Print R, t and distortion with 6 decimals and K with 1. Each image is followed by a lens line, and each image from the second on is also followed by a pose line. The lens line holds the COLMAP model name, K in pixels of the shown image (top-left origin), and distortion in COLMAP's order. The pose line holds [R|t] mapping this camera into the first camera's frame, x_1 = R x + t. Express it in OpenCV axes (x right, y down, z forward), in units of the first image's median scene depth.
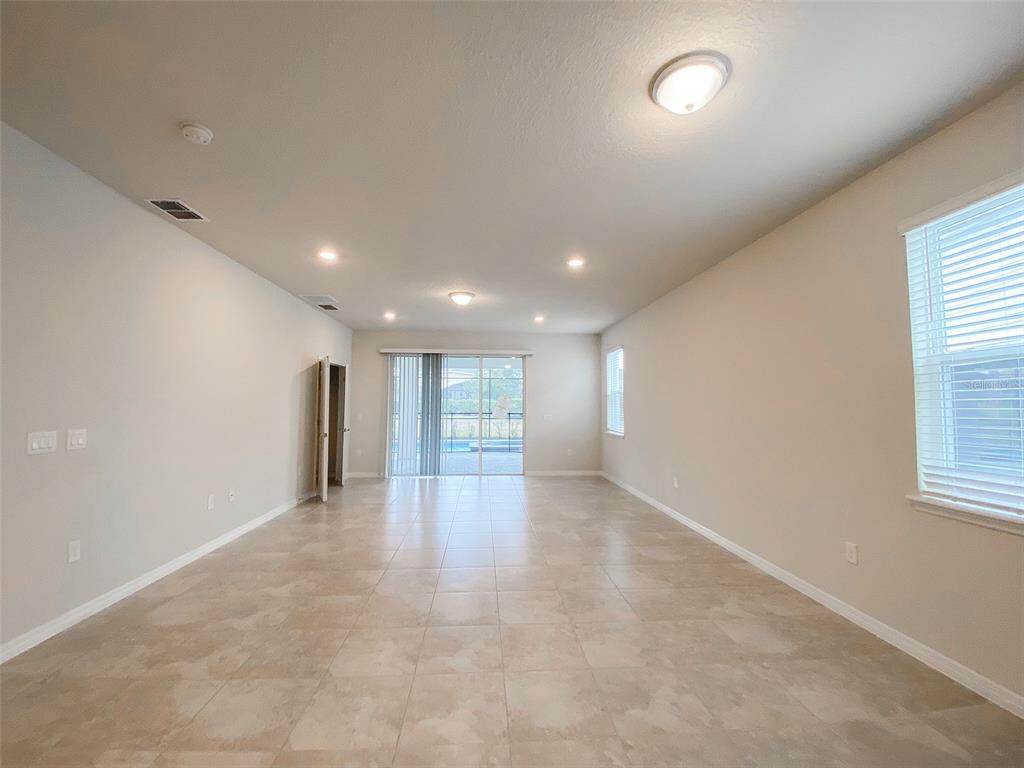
lens RADIAL K [[416.8, 0, 508.5], [0, 416.8, 383.4], [0, 0, 1]] dist [0.002279, 0.000021]
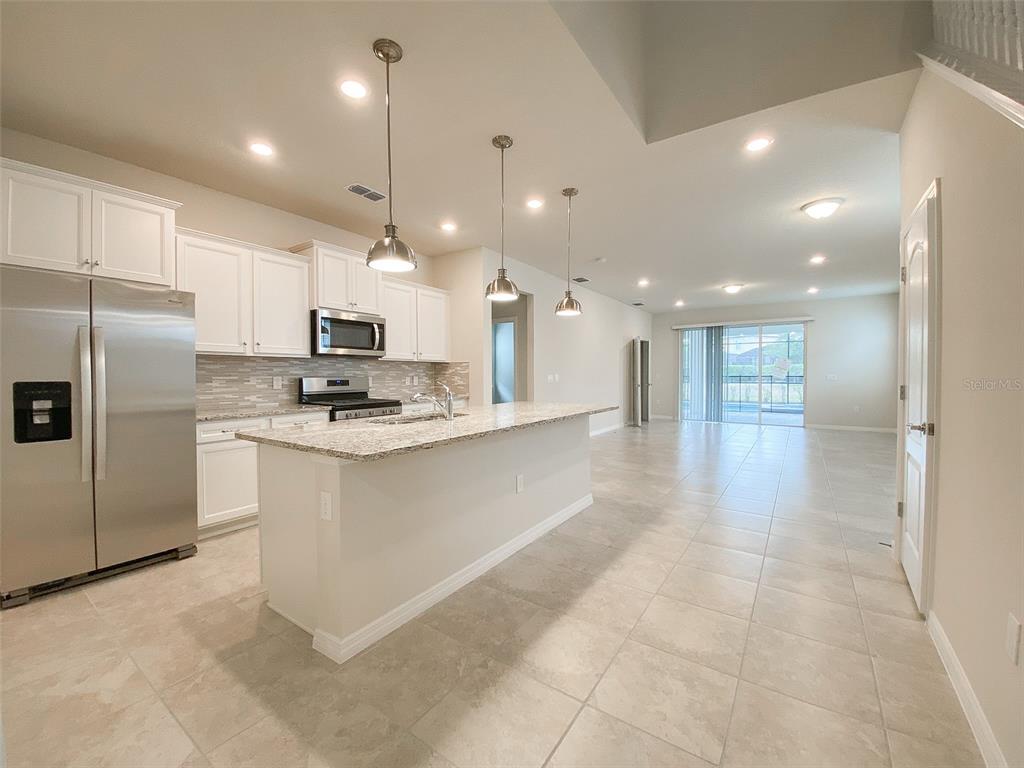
lens RADIAL K [[416.8, 0, 508.5], [0, 416.8, 383.4], [0, 0, 1]] dist [0.002279, 0.000021]
pose [[0.783314, 0.005509, -0.621602, 0.115768], [0.041017, 0.997323, 0.060527, -0.001463], [0.620272, -0.072908, 0.780991, -0.395849]]
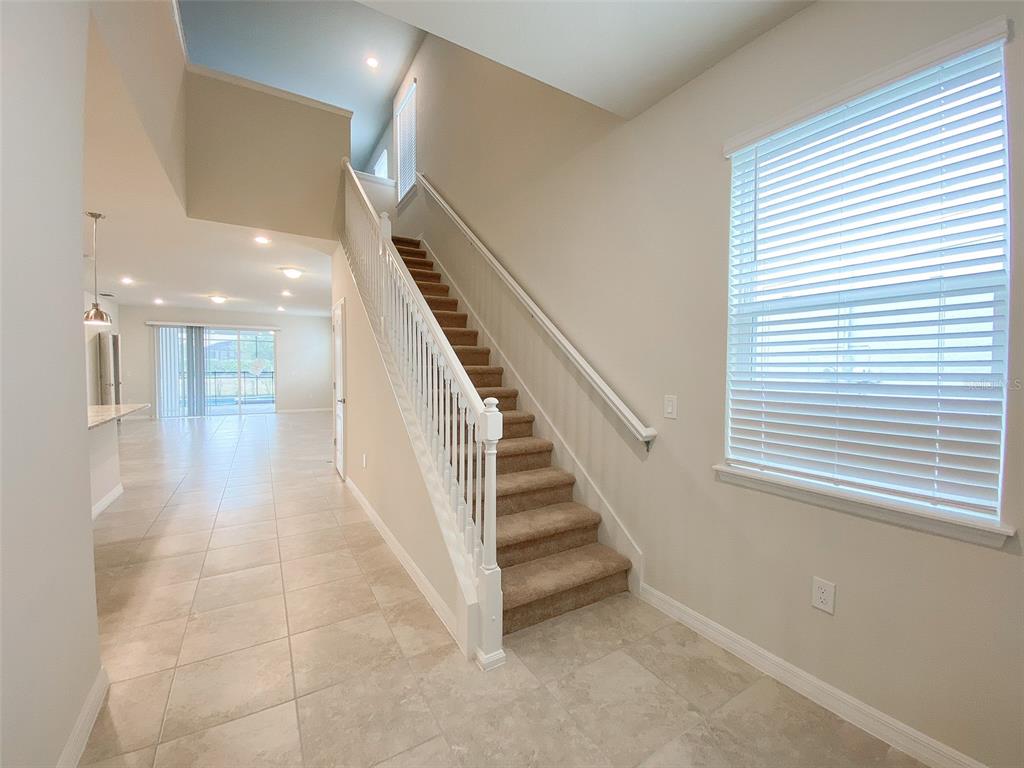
lens RADIAL K [[416.8, 0, 508.5], [0, 416.8, 383.4], [0, 0, 1]] dist [0.002279, 0.000021]
pose [[0.888770, -0.018612, 0.457976, 0.095730], [-0.024273, 0.995862, 0.087578, -0.031060], [-0.457711, -0.088953, 0.884640, -0.674187]]
